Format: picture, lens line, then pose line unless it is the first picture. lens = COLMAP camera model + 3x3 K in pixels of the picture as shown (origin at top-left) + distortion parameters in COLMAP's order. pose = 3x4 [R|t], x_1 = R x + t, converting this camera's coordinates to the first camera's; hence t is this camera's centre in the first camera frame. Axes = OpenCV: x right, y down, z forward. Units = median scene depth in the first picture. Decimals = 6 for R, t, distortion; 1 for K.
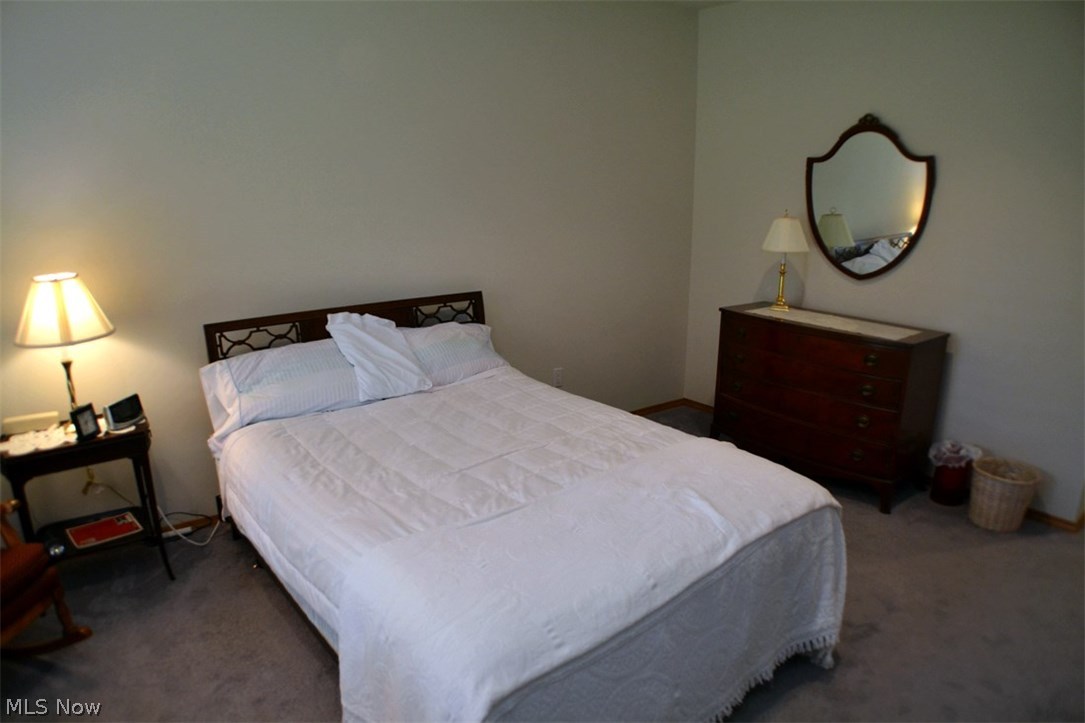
lens RADIAL K [[692.1, 0, 531.7], [0, 692.1, 375.0], [0, 0, 1]] dist [-0.168706, 0.041440]
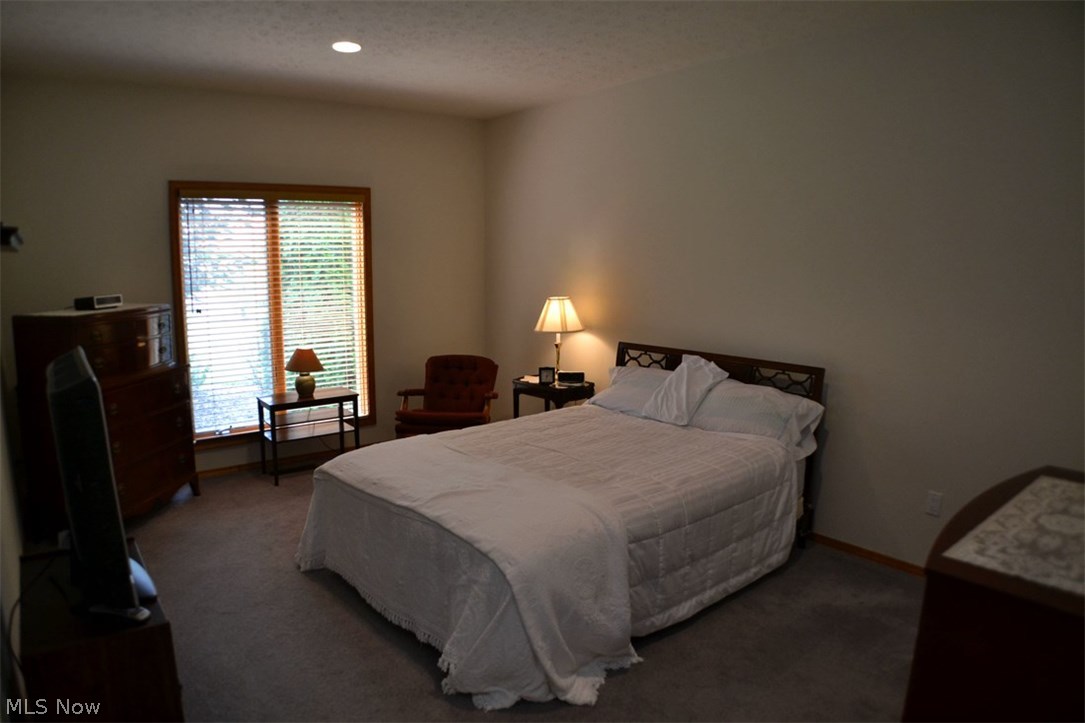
lens RADIAL K [[692.1, 0, 531.7], [0, 692.1, 375.0], [0, 0, 1]] dist [-0.168706, 0.041440]
pose [[0.037743, 0.178457, -0.983224, 1.030709], [-0.252751, 0.953636, 0.163385, -0.197892], [0.966795, 0.242344, 0.081098, 0.628117]]
